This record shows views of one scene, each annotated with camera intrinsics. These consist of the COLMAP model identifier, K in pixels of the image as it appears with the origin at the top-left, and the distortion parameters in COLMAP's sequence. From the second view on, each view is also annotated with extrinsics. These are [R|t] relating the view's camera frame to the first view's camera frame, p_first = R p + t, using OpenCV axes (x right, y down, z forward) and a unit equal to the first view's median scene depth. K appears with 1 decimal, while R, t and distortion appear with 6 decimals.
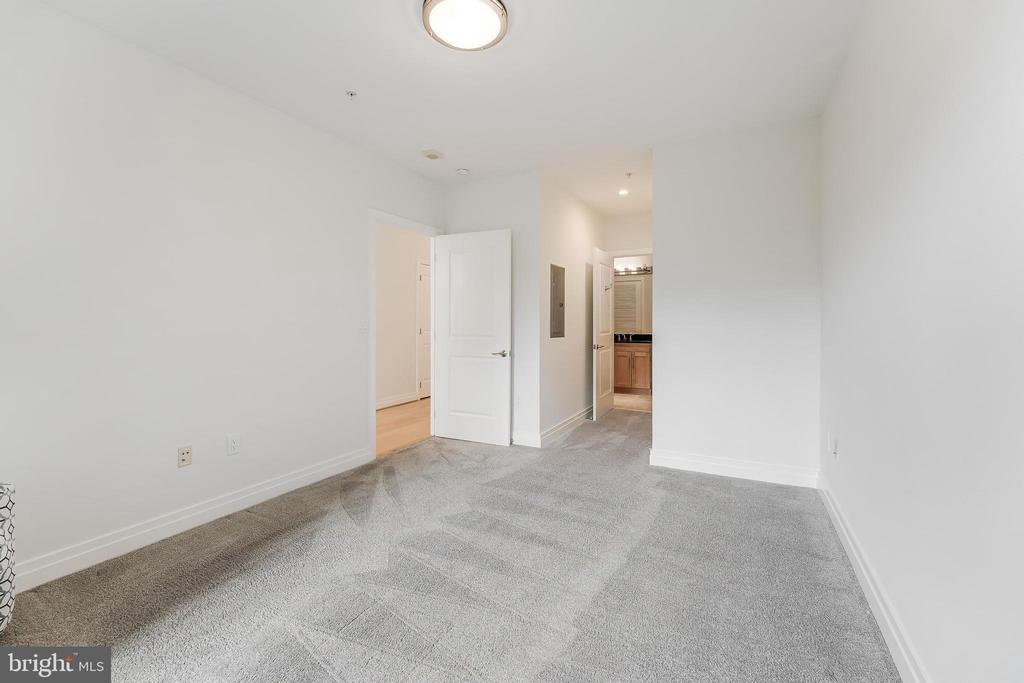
lens RADIAL K [[419.4, 0, 512.6], [0, 419.4, 313.7], [0, 0, 1]] dist [-0.000243, -0.000062]
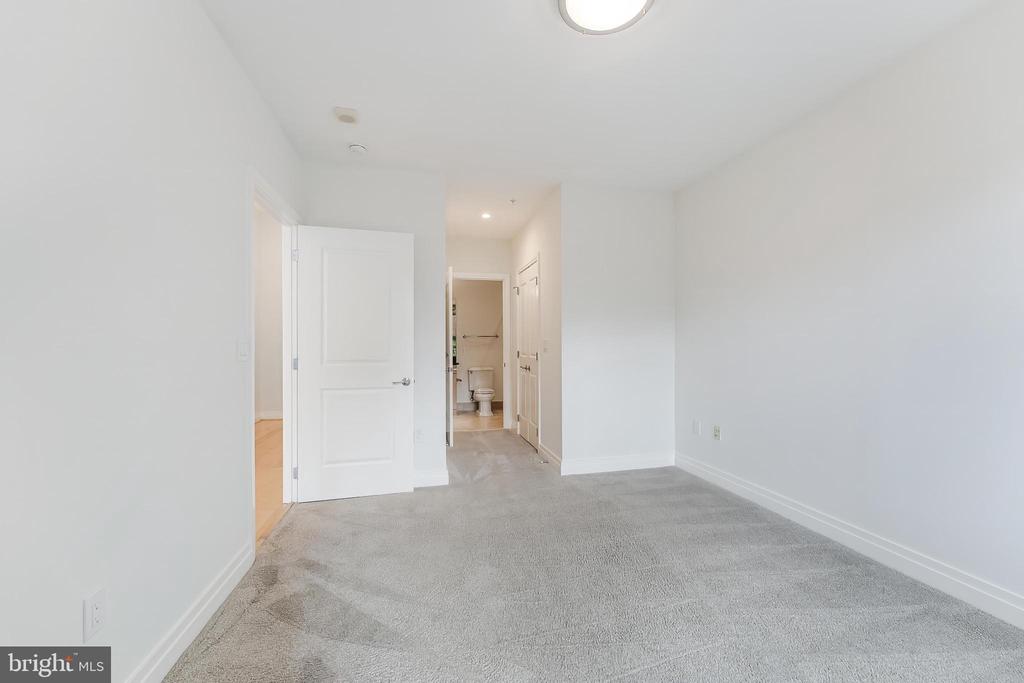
lens RADIAL K [[414.7, 0, 516.1], [0, 414.7, 336.2], [0, 0, 1]] dist [-0.000790, -0.000272]
pose [[0.751837, 0.009993, 0.659273, -0.412882], [-0.010975, 0.999936, -0.002640, 0.004218], [-0.659257, -0.005250, 0.751899, 0.240249]]
